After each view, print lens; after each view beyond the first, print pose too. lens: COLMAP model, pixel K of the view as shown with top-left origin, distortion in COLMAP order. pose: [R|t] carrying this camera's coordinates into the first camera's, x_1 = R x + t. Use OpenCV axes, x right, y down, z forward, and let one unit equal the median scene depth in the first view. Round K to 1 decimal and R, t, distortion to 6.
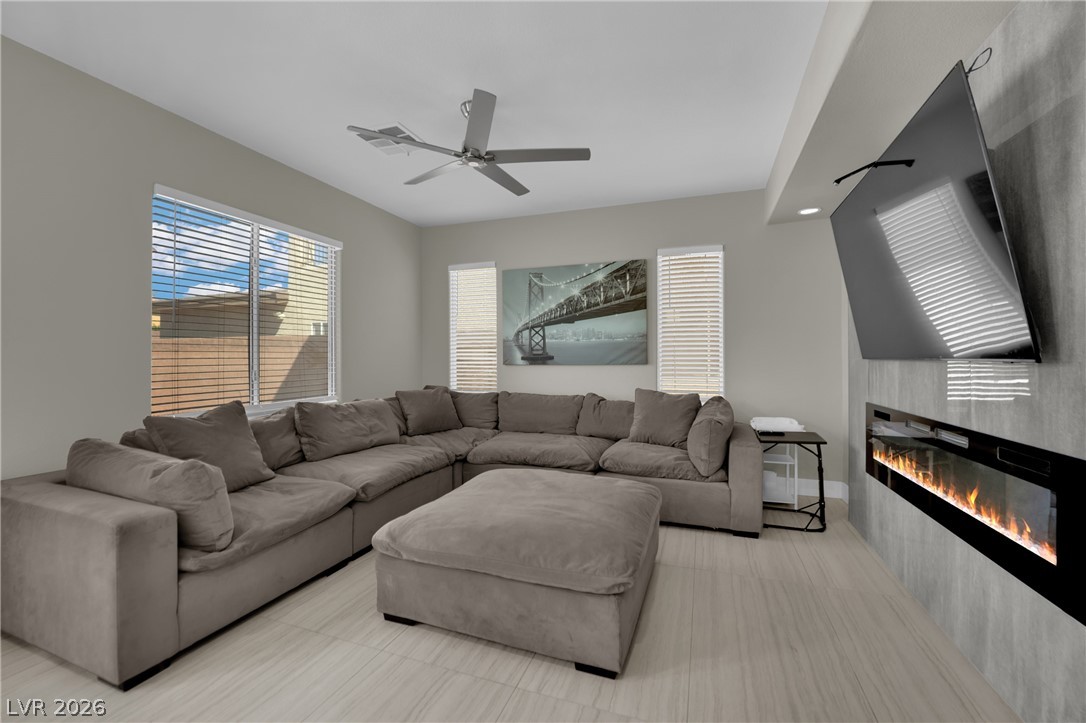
lens RADIAL K [[448.2, 0, 549.5], [0, 448.2, 345.3], [0, 0, 1]] dist [-0.022803, 0.000970]
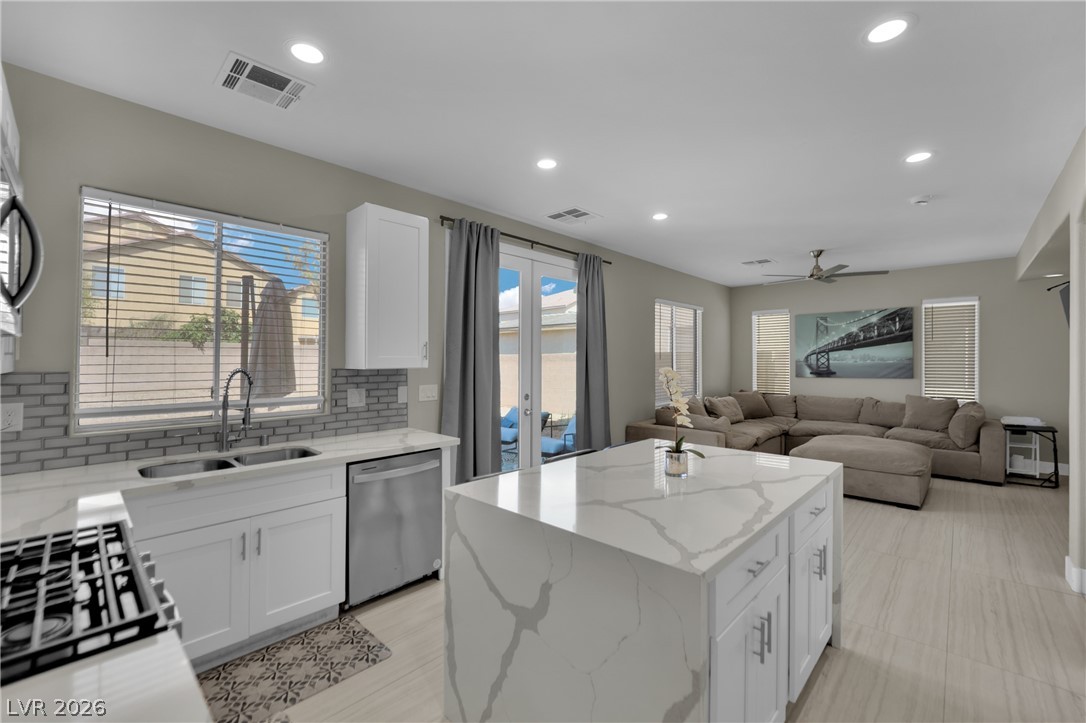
lens RADIAL K [[448.2, 0, 542.7], [0, 448.2, 363.5], [0, 0, 1]] dist [-0.022803, 0.000970]
pose [[0.911869, -0.001520, -0.410479, -0.293624], [0.016501, 0.999321, 0.032957, -0.073748], [0.410150, -0.036826, 0.911274, -0.813201]]
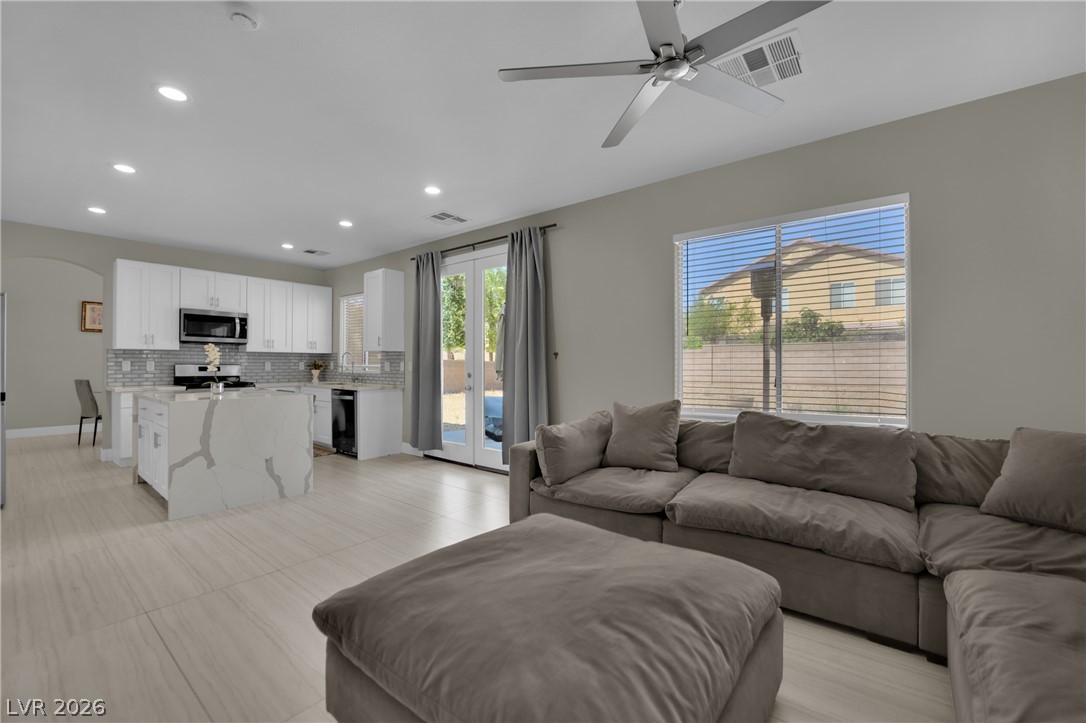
lens RADIAL K [[448.2, 0, 552.7], [0, 448.2, 367.2], [0, 0, 1]] dist [-0.022803, 0.000970]
pose [[-0.320923, 0.001668, -0.947104, 0.345078], [0.024622, 0.999675, -0.006582, 0.026553], [0.946785, -0.025432, -0.320859, 0.708245]]
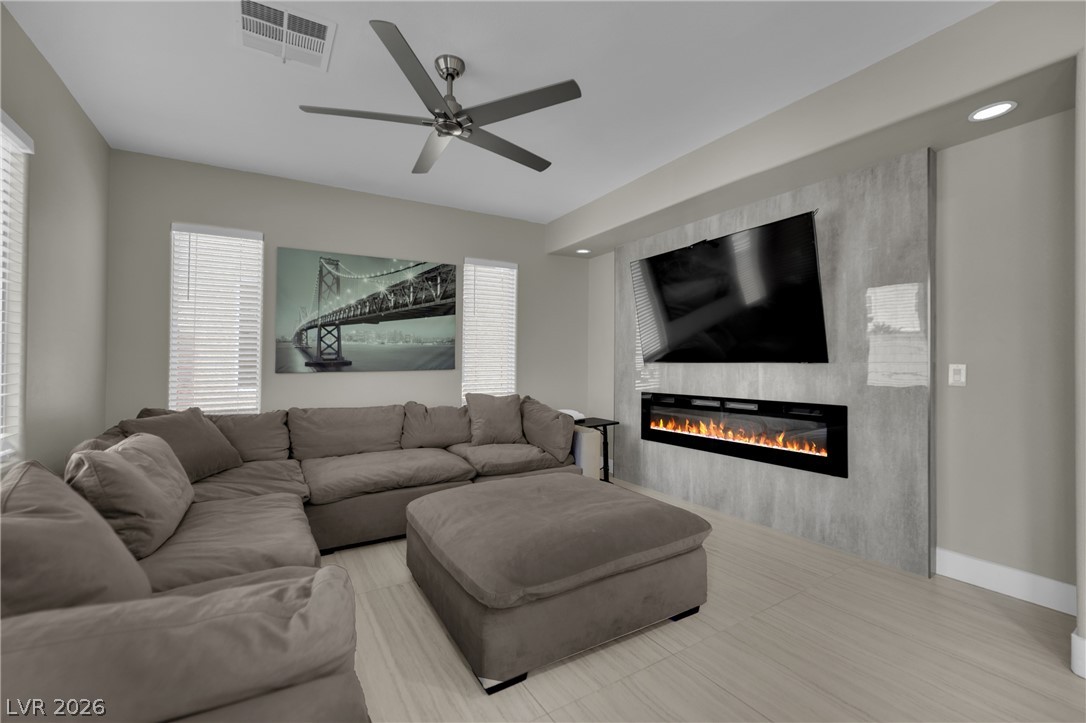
lens RADIAL K [[448.2, 0, 535.7], [0, 448.2, 355.3], [0, 0, 1]] dist [-0.022803, 0.000970]
pose [[0.639562, 0.009098, 0.768686, -0.436840], [-0.016128, 0.999869, 0.001584, 0.006092], [-0.768570, -0.013410, 0.639625, 0.208136]]
